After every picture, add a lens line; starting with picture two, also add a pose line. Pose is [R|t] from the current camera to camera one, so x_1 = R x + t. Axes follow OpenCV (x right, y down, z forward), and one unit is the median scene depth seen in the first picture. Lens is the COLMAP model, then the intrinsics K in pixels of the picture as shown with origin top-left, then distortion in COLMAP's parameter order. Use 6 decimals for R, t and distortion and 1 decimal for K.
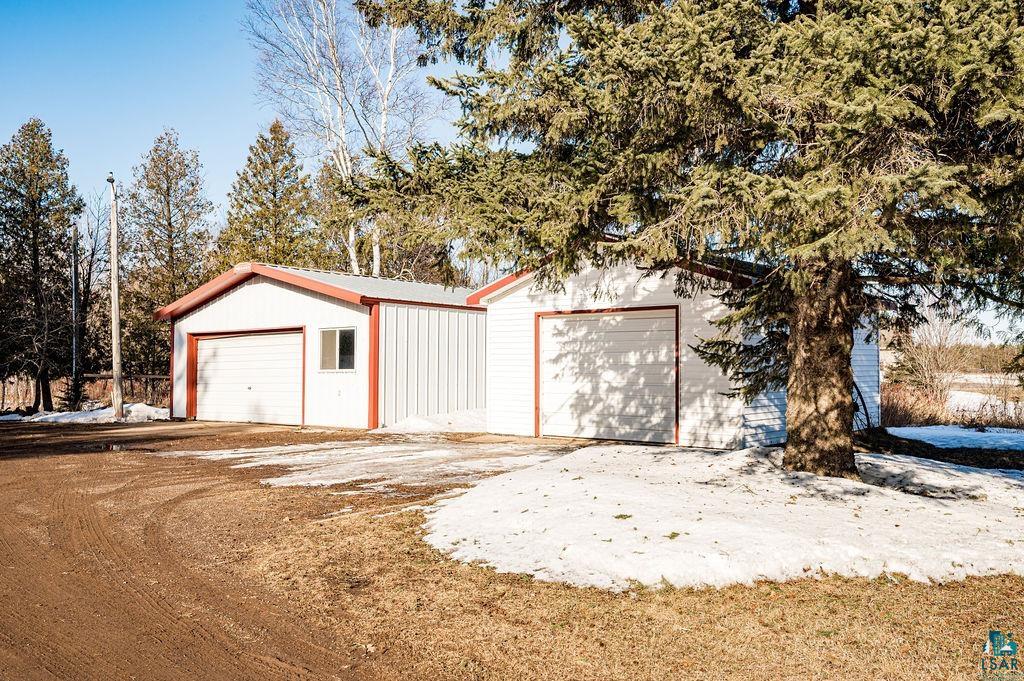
lens RADIAL K [[875.6, 0, 510.2], [0, 875.6, 341.7], [0, 0, 1]] dist [0.011599, -0.004316]
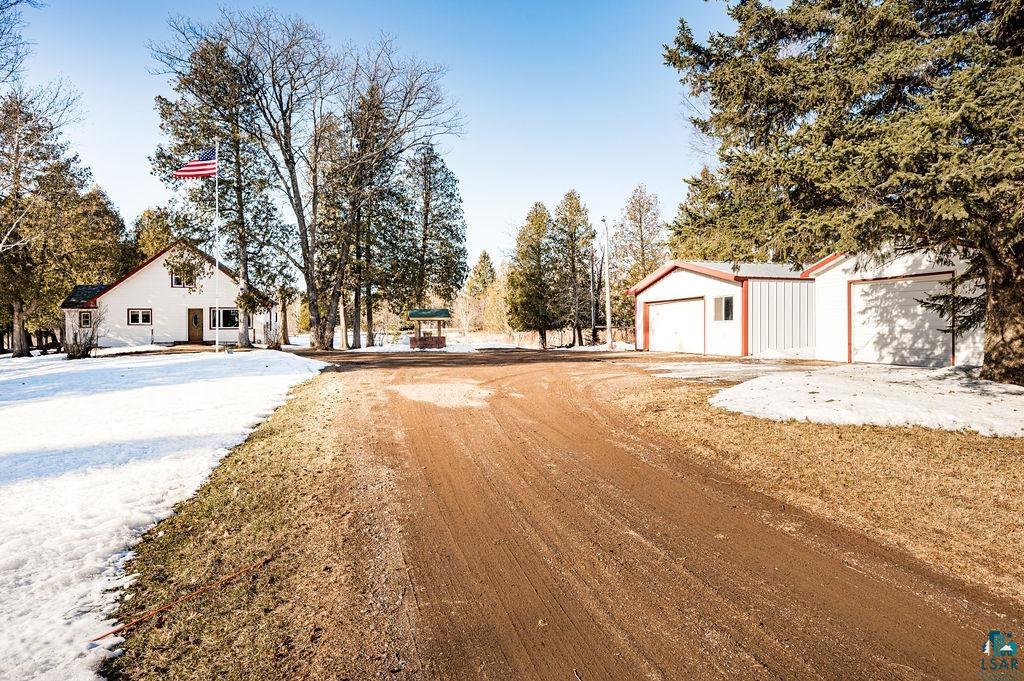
lens RADIAL K [[574.5, 0, 518.2], [0, 574.5, 330.3], [0, 0, 1]] dist [0.005277, 0.001446]
pose [[0.816800, -0.001998, -0.576917, 0.136936], [0.024776, 0.999193, 0.031617, 0.006605], [0.576389, -0.040119, 0.816190, -0.143752]]
